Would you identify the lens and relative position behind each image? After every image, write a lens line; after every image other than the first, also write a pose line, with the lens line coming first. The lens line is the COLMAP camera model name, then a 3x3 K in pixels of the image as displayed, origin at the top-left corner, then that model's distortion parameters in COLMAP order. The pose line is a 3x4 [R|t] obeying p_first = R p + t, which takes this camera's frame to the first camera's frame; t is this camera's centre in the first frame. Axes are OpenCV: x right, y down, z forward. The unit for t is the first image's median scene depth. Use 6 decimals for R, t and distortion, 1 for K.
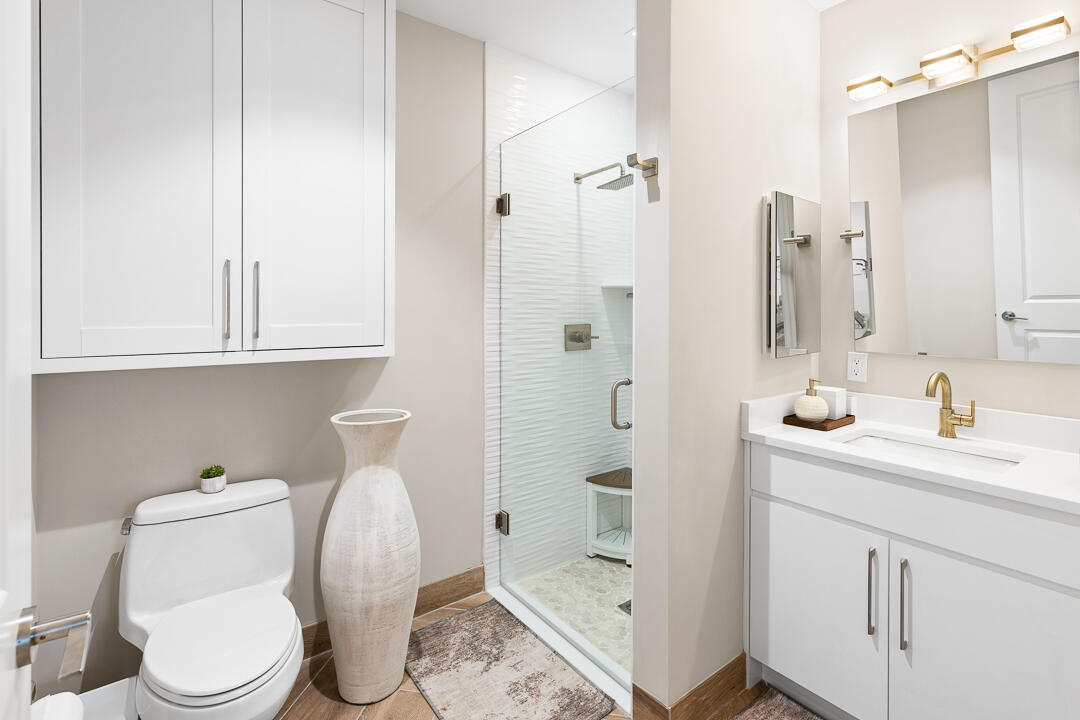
lens RADIAL K [[503.4, 0, 546.9], [0, 503.4, 309.4], [0, 0, 1]] dist [0.004565, -0.002774]
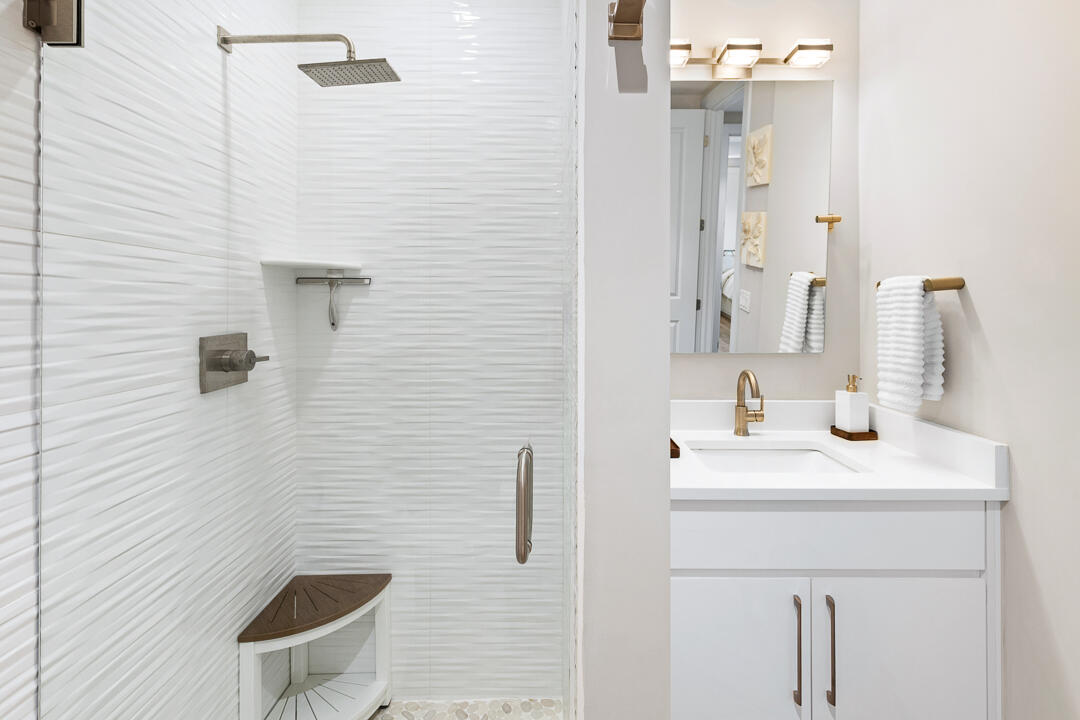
lens RADIAL K [[503.4, 0, 540.6], [0, 503.4, 302.9], [0, 0, 1]] dist [0.004565, -0.002774]
pose [[0.608564, 0.001881, 0.793503, -0.148390], [-0.000221, 0.999998, -0.002201, -0.001064], [-0.793505, 0.001164, 0.608563, 0.473246]]
